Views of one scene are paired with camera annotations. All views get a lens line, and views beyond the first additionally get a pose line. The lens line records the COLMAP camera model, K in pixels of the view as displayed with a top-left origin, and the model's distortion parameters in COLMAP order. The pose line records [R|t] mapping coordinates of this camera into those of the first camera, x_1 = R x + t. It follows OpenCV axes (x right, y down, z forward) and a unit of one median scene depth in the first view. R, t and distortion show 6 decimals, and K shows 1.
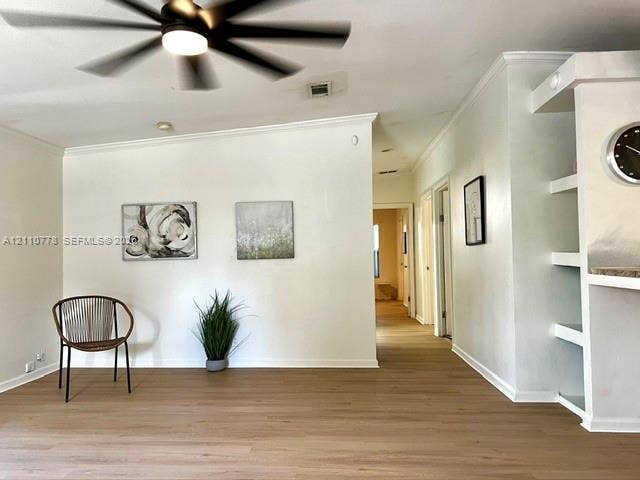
lens RADIAL K [[502.6, 0, 320.0], [0, 502.6, 240.0], [0, 0, 1]] dist [0.013393, 0.004824]
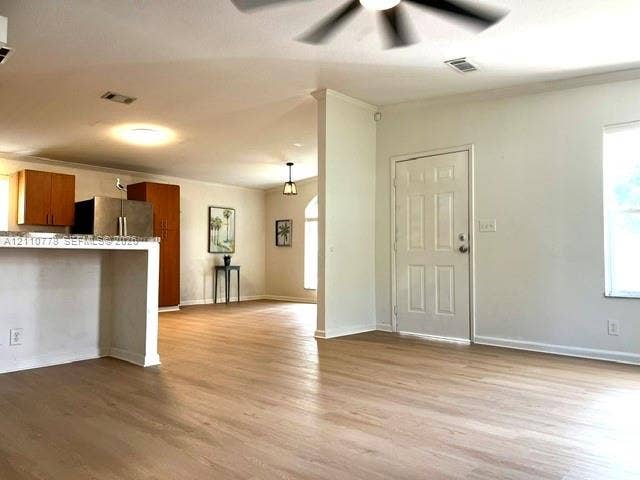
lens RADIAL K [[471.0, 0, 320.0], [0, 471.0, 240.0], [0, 0, 1]] dist [0.053719, -0.091920]
pose [[-0.769487, 0.033716, 0.637772, -0.357862], [-0.017275, 0.997141, -0.073558, 0.084770], [-0.638429, -0.067619, -0.766705, 0.828295]]
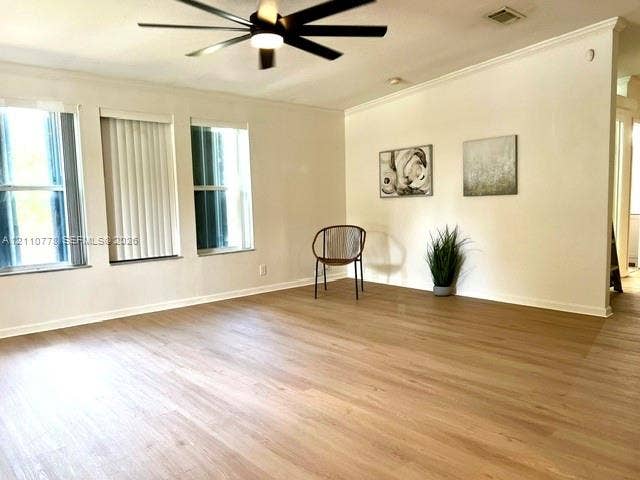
lens RADIAL K [[491.2, 0, 318.3], [0, 491.2, 248.2], [0, 0, 1]] dist [0.005072, -0.039533]
pose [[0.689322, 0.065372, -0.721500, 0.378497], [0.042467, 0.990562, 0.130323, -0.001176], [0.723210, -0.120475, 0.680039, 0.059846]]
